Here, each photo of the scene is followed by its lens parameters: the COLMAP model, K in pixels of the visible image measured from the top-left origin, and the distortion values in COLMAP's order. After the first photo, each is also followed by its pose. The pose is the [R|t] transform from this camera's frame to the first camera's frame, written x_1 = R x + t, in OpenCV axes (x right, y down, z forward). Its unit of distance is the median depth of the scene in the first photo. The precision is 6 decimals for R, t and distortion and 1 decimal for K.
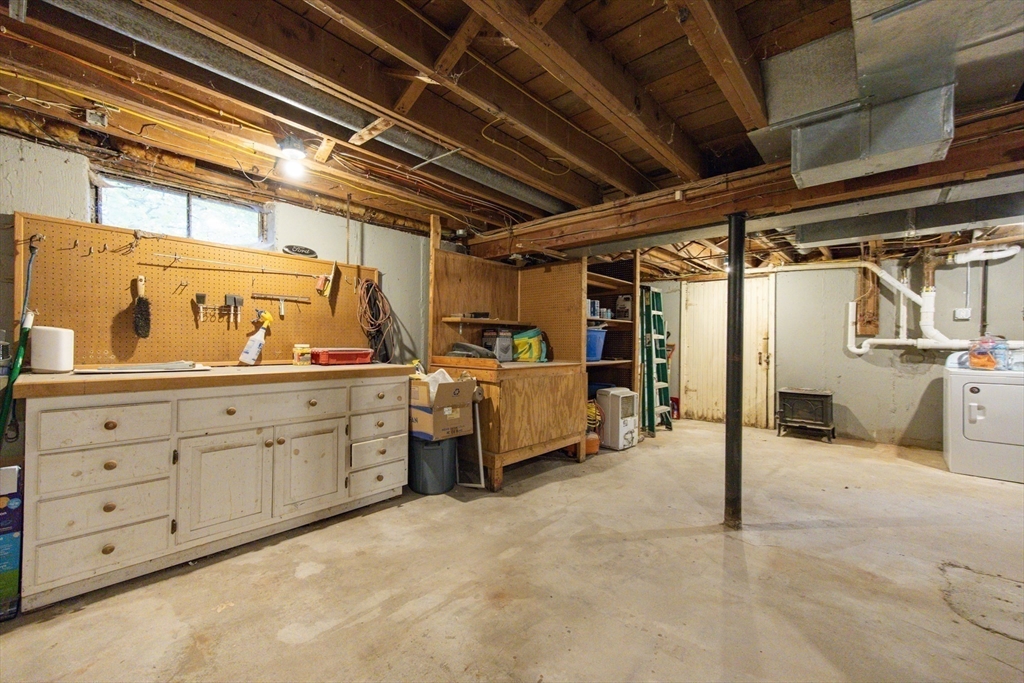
lens RADIAL K [[413.1, 0, 511.1], [0, 413.1, 343.5], [0, 0, 1]] dist [0.004706, 0.000057]
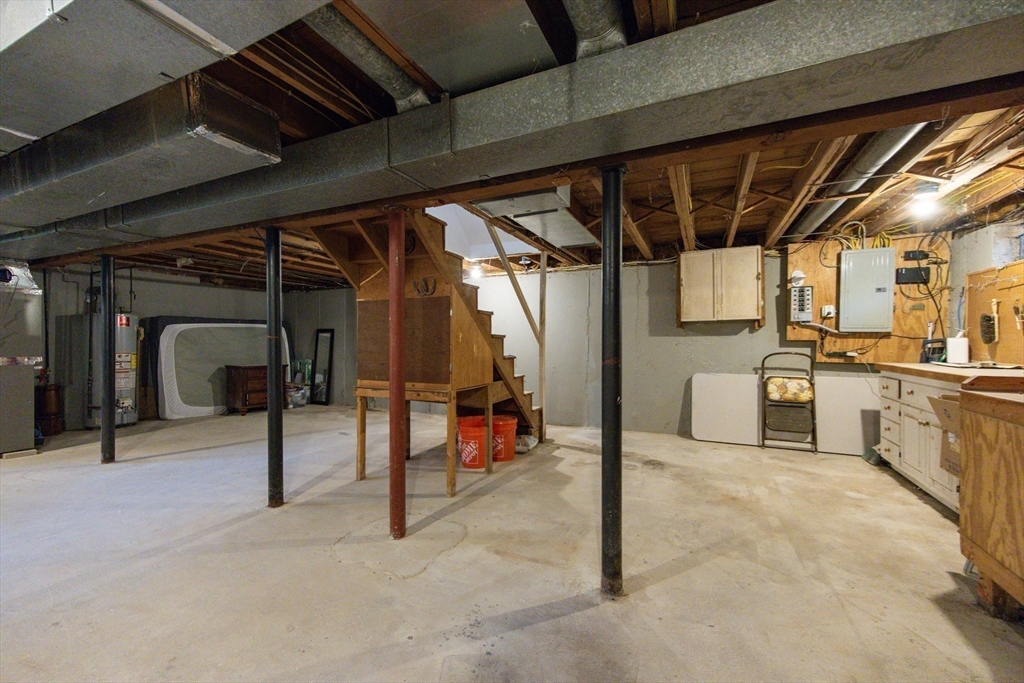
lens RADIAL K [[413.1, 0, 511.1], [0, 413.1, 343.5], [0, 0, 1]] dist [0.004706, 0.000057]
pose [[-0.957795, -0.007295, -0.287360, 1.020891], [-0.008784, 0.999954, 0.003891, -0.005031], [0.287319, 0.006251, -0.957815, 1.831250]]
